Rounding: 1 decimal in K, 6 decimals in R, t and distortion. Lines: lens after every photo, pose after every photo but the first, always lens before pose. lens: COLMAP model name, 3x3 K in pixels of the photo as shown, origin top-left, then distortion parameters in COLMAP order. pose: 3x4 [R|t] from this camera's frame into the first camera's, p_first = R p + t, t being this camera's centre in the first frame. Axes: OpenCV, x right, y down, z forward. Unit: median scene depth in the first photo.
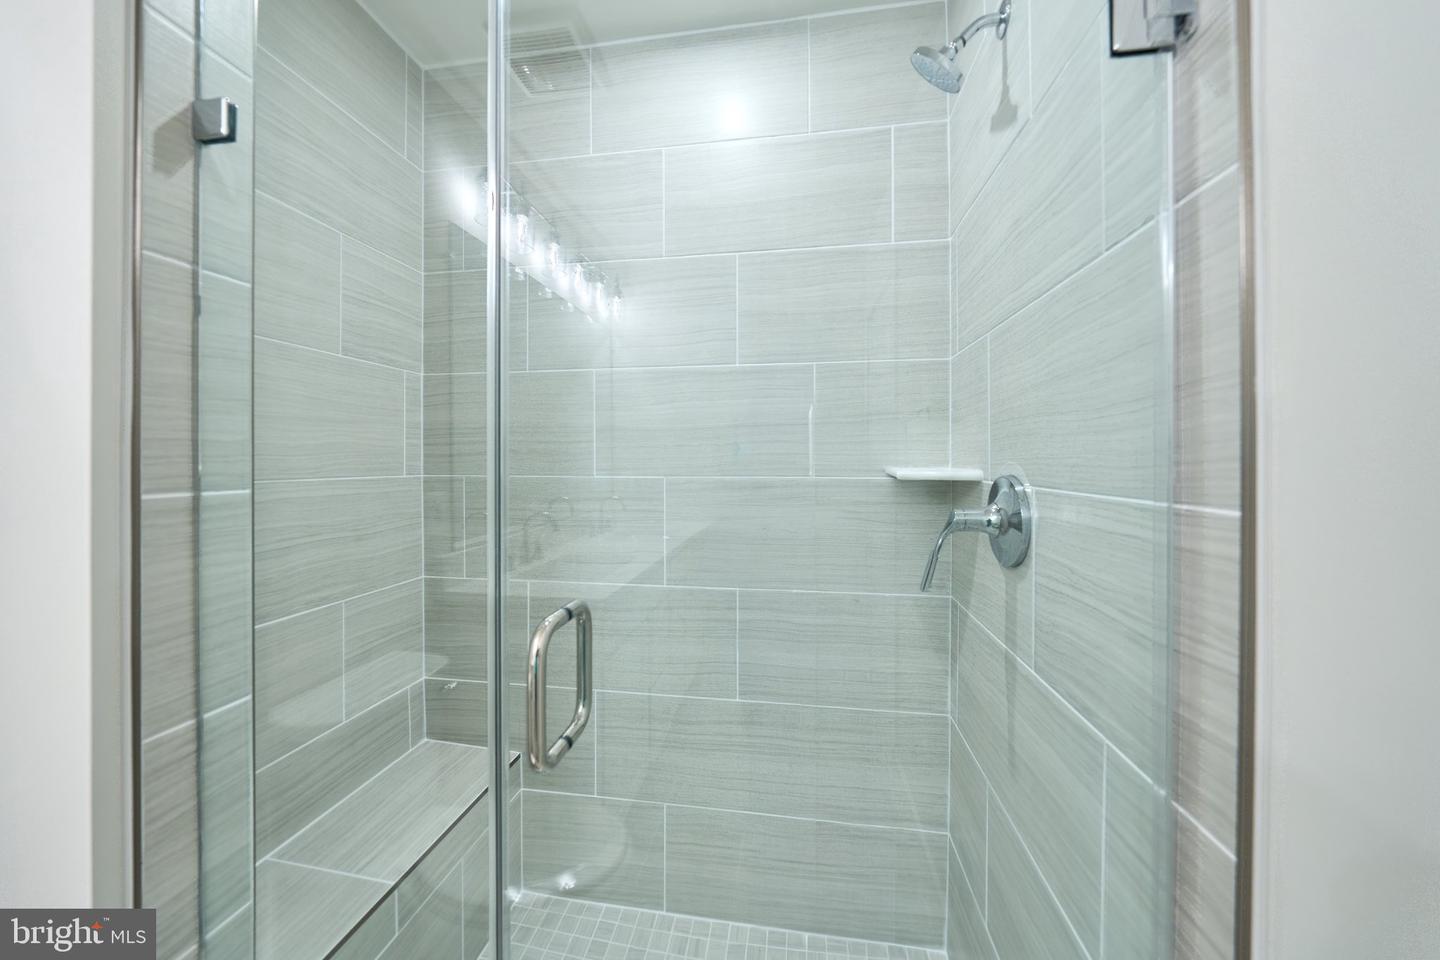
lens RADIAL K [[504.1, 0, 725.1], [0, 504.1, 468.4], [0, 0, 1]] dist [0.001820, -0.000374]
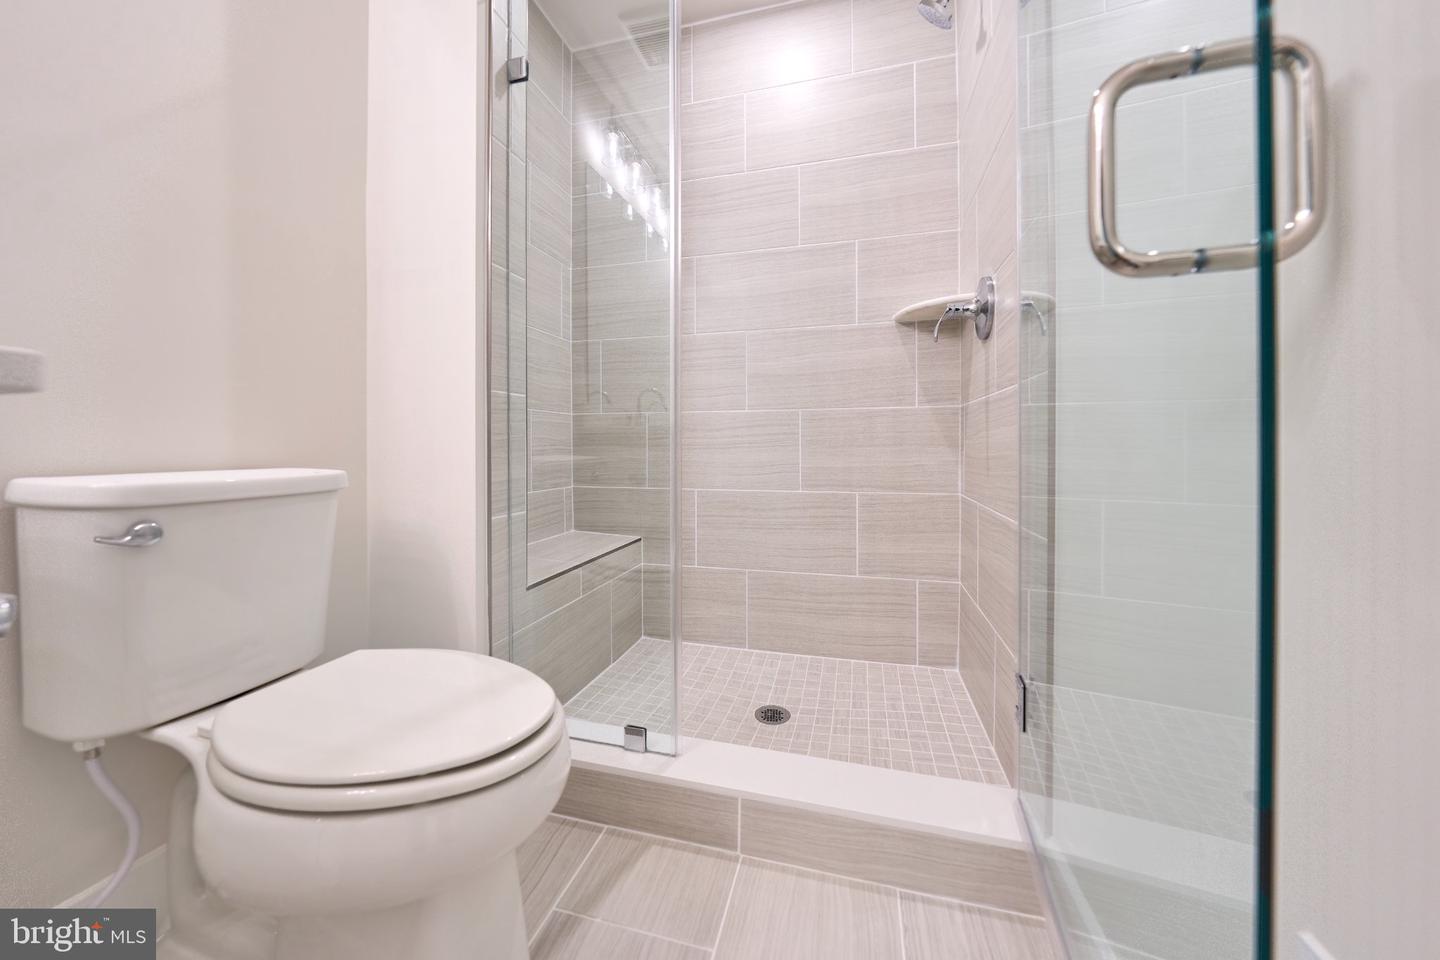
lens RADIAL K [[504.1, 0, 731.7], [0, 504.1, 446.3], [0, 0, 1]] dist [0.001820, -0.000374]
pose [[0.995147, -0.003016, -0.098354, -0.027440], [0.001898, 0.999933, -0.011460, 0.379462], [0.098382, 0.011218, 0.995085, -0.398406]]
